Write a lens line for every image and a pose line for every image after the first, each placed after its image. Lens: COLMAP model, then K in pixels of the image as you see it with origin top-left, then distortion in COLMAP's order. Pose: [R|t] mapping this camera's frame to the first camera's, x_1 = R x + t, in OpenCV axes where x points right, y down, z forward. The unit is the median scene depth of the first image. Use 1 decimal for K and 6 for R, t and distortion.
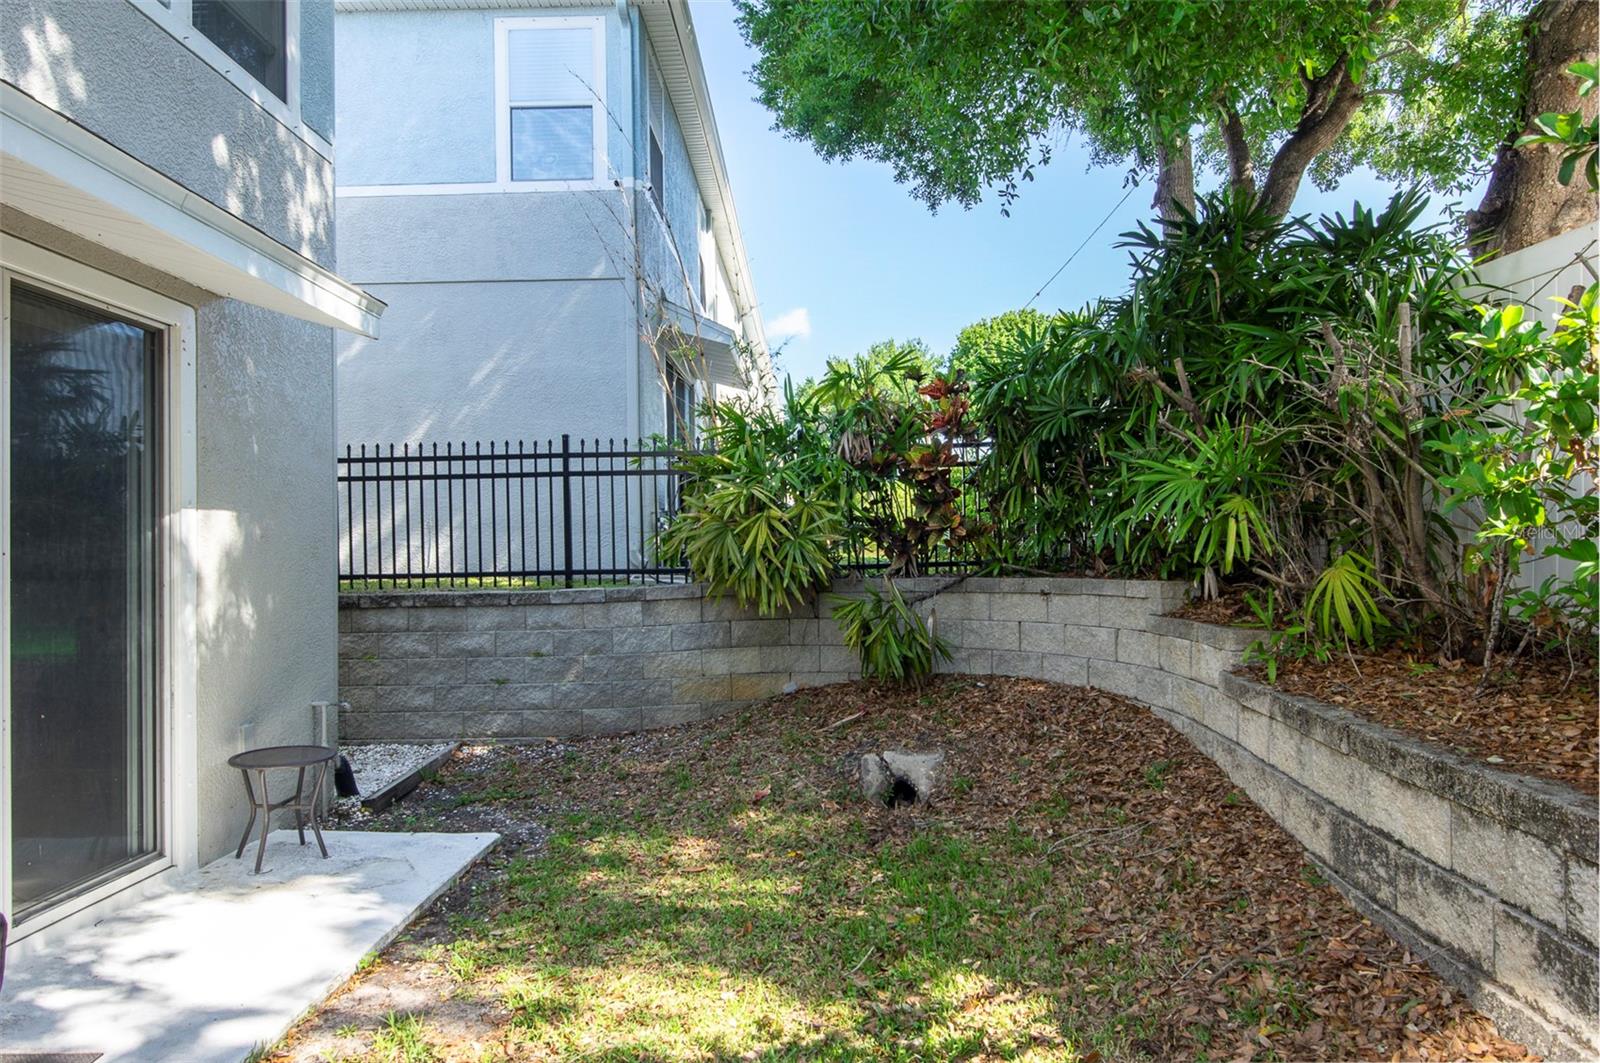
lens RADIAL K [[968.0, 0, 791.5], [0, 968.0, 527.9], [0, 0, 1]] dist [0.019471, -0.008816]
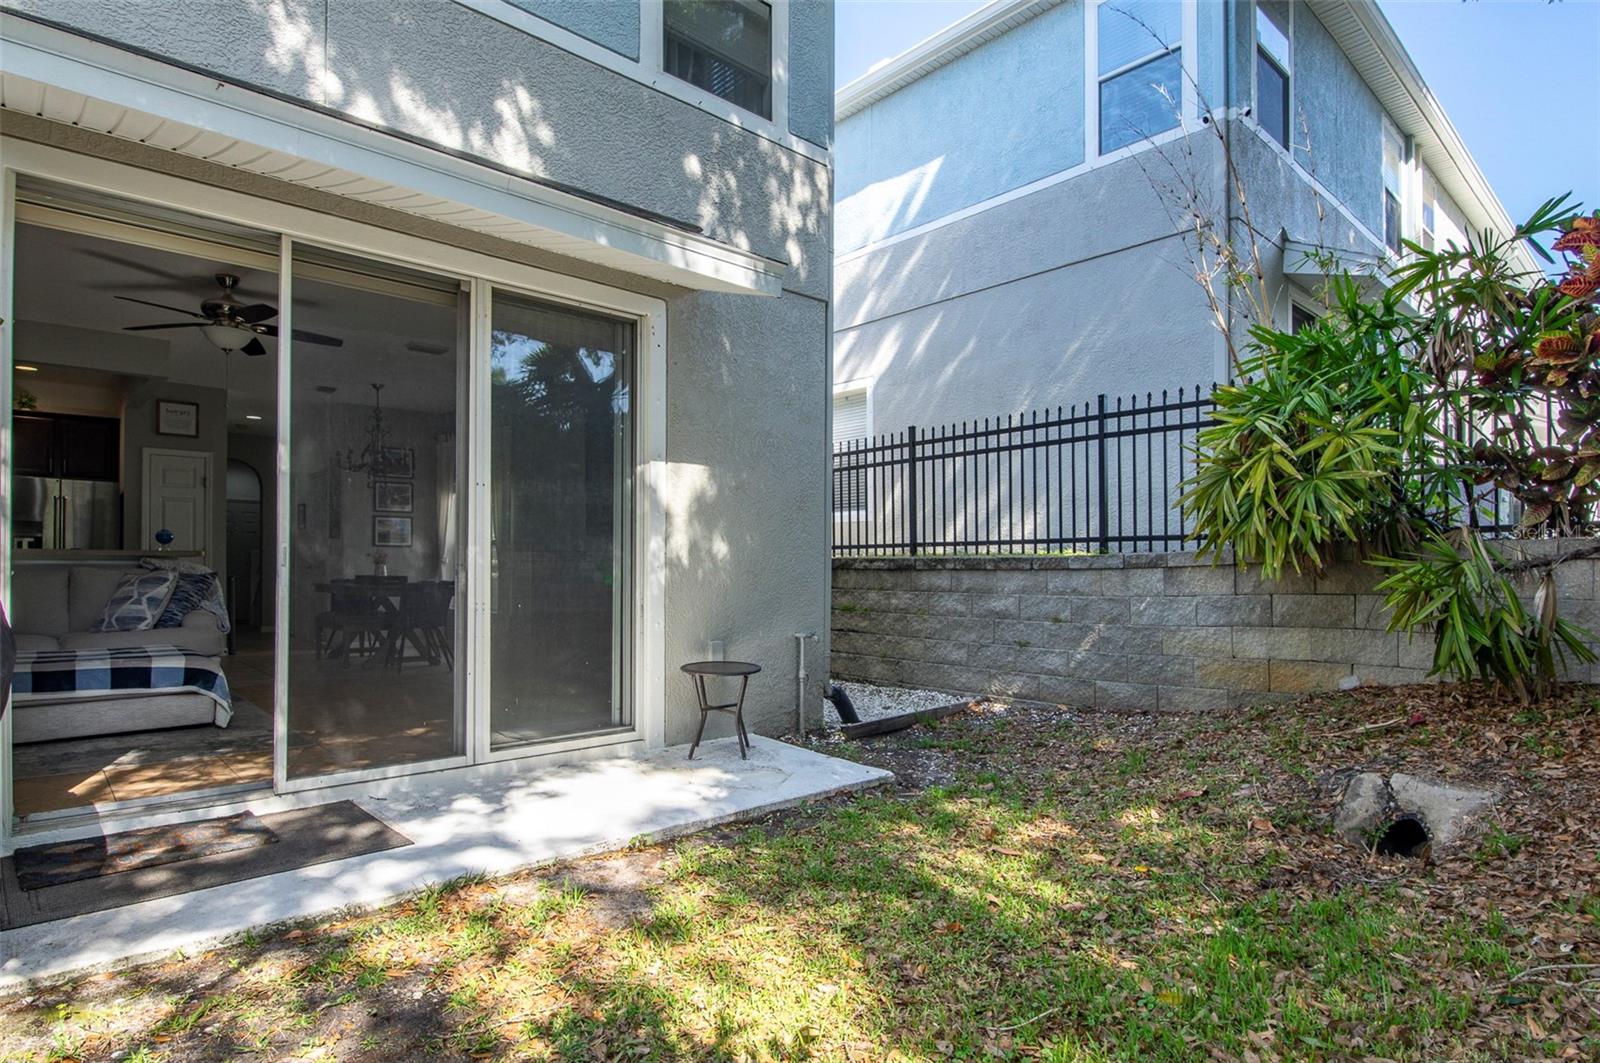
lens RADIAL K [[850.7, 0, 776.5], [0, 850.7, 558.6], [0, 0, 1]] dist [0.003163, -0.007554]
pose [[0.694755, 0.015458, -0.719080, 0.235491], [0.003526, 0.999684, 0.024898, 0.067788], [0.719238, -0.019834, 0.694481, 0.294571]]
